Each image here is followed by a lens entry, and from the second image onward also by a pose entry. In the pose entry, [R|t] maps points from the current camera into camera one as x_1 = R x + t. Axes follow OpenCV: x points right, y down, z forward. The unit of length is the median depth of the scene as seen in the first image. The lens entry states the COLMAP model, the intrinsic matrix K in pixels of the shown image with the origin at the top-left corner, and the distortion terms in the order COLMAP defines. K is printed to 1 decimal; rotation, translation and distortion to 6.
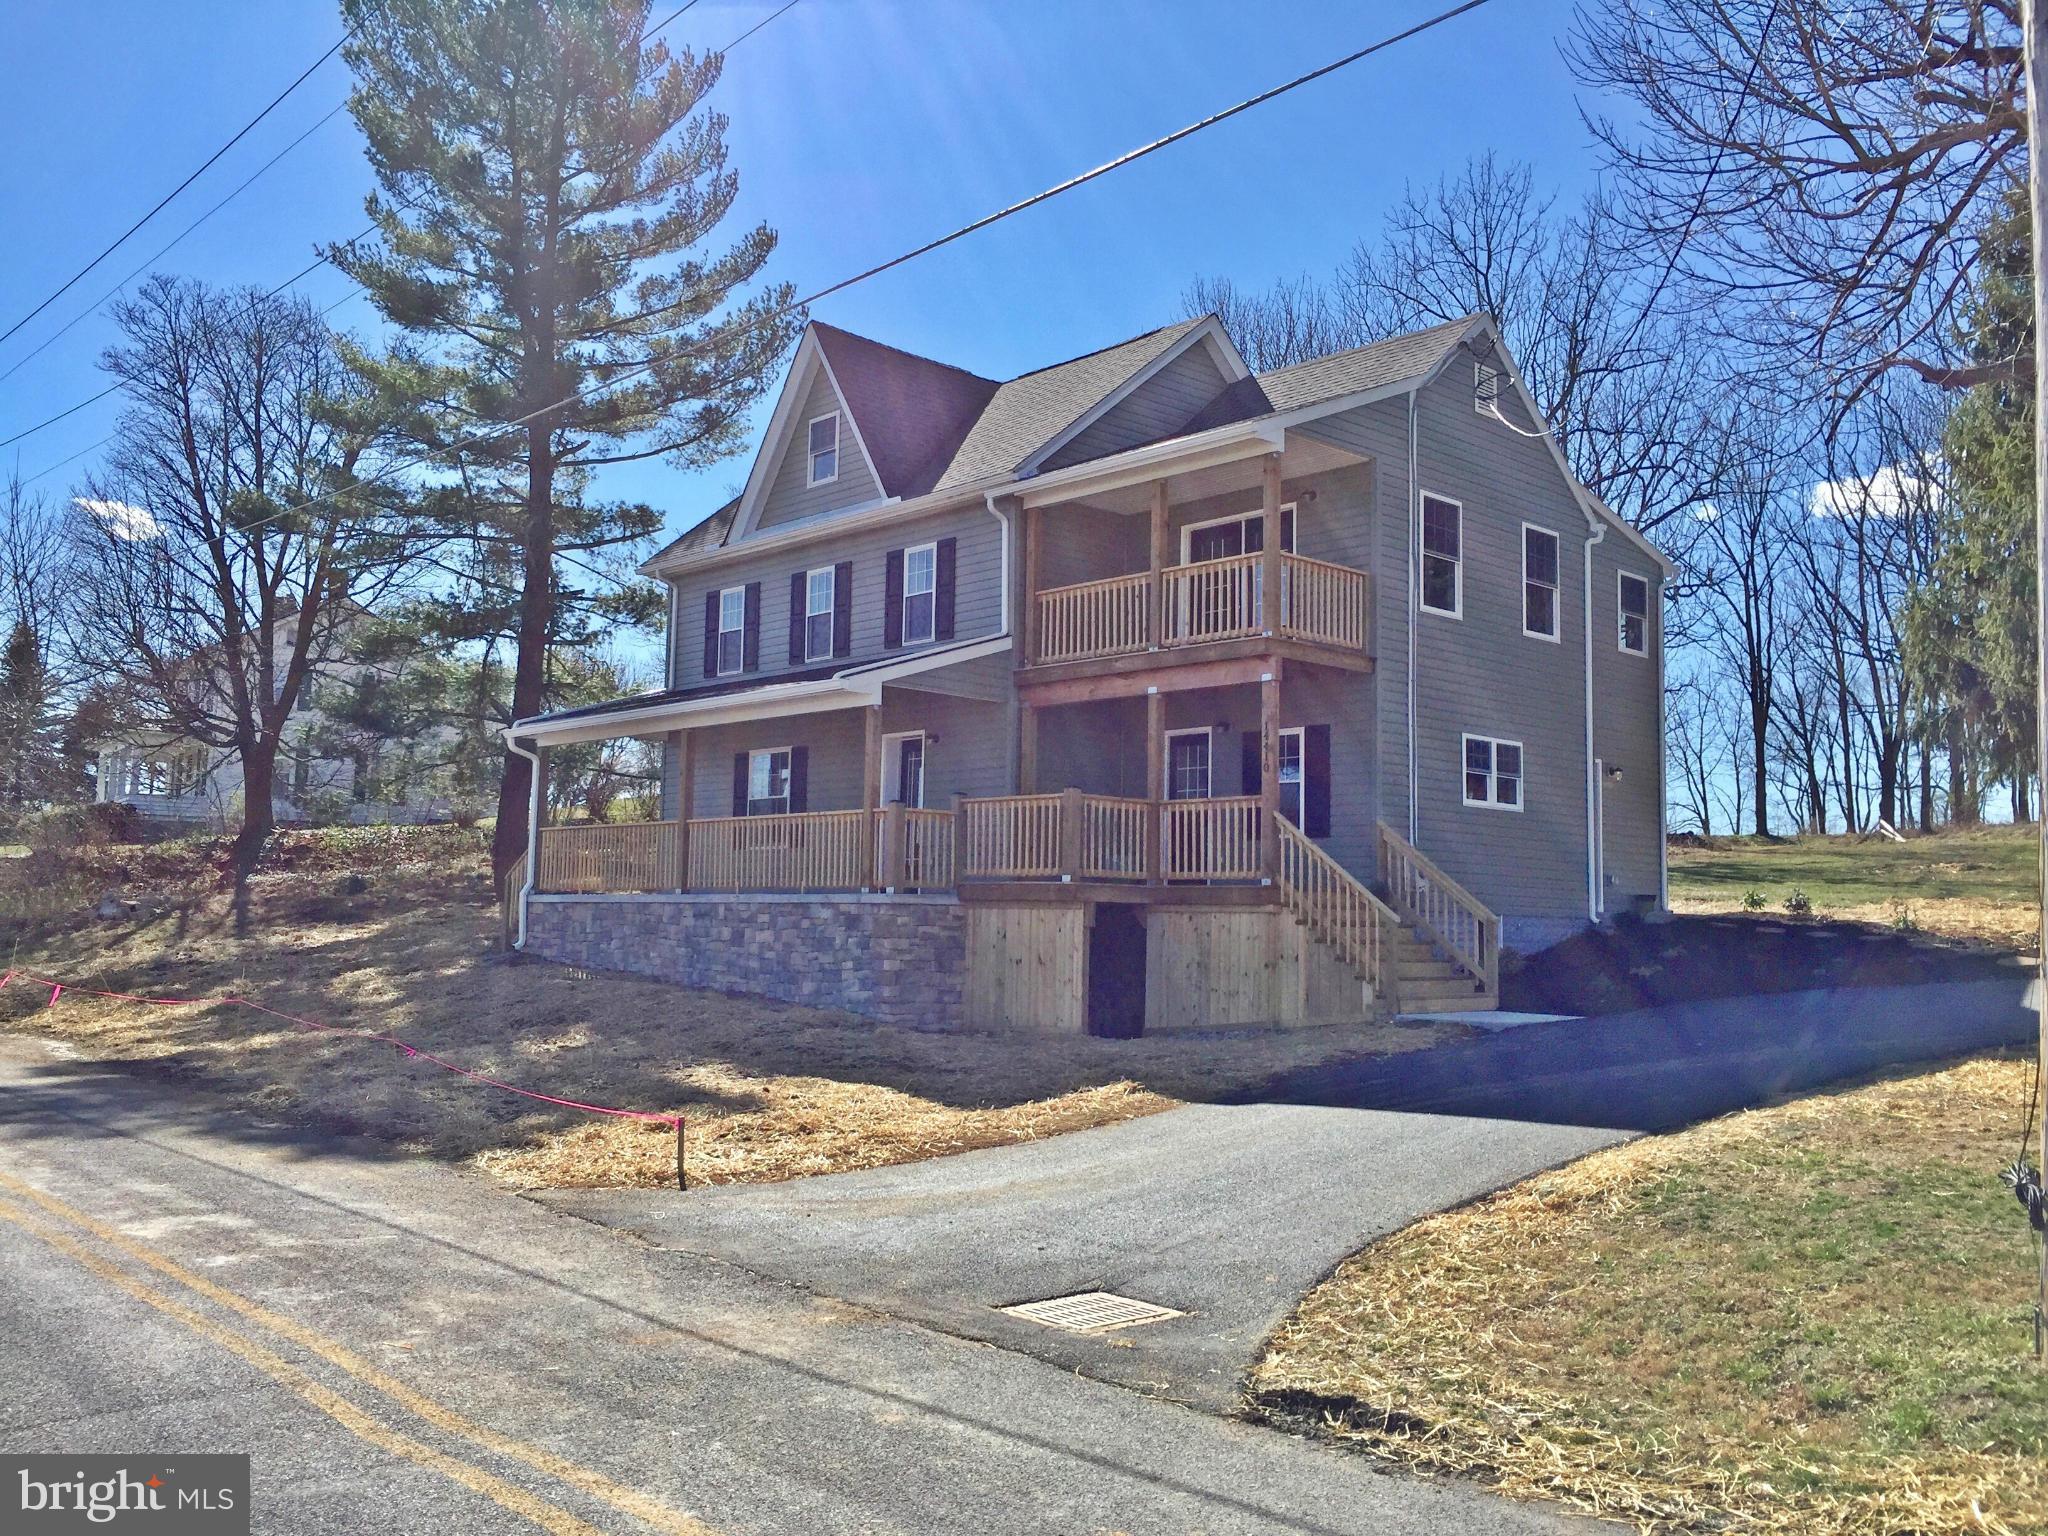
lens RADIAL K [[1770.2, 0, 1034.0], [0, 1770.2, 770.7], [0, 0, 1]] dist [0.087318, -0.124166]
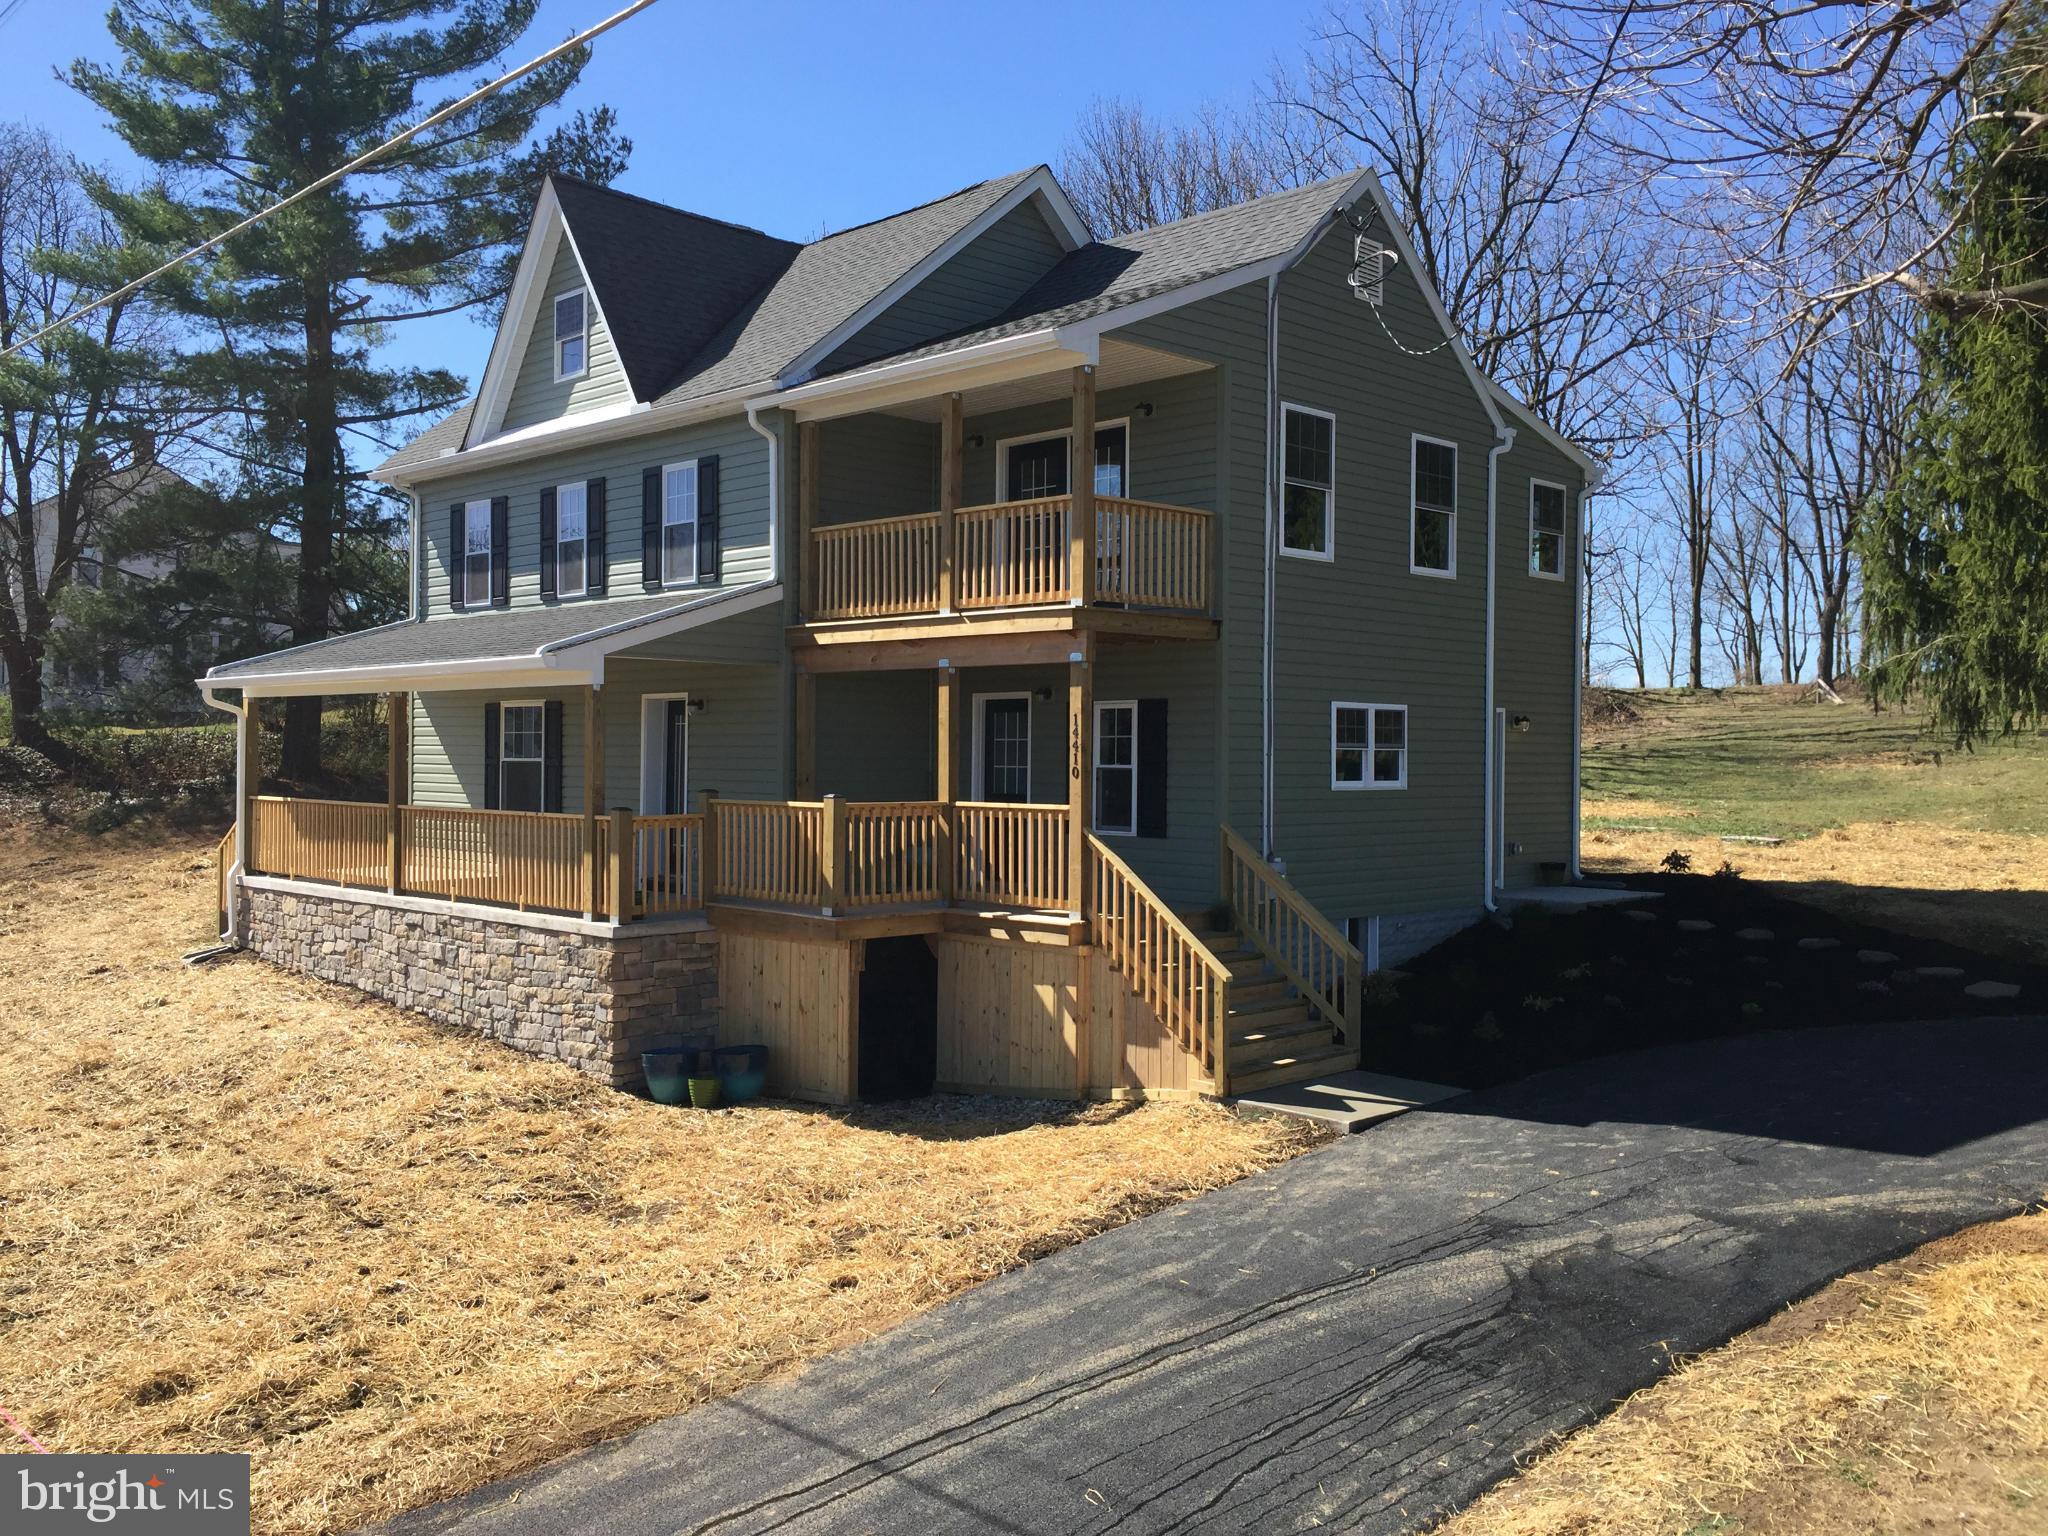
lens RADIAL K [[1756.0, 0, 1024.0], [0, 1756.0, 768.0], [0, 0, 1]] dist [0.084463, -0.120837]
pose [[0.999685, -0.010192, 0.022937, 0.066319], [0.007797, 0.994734, 0.102196, -0.062228], [-0.023857, -0.101985, 0.994500, 0.159452]]
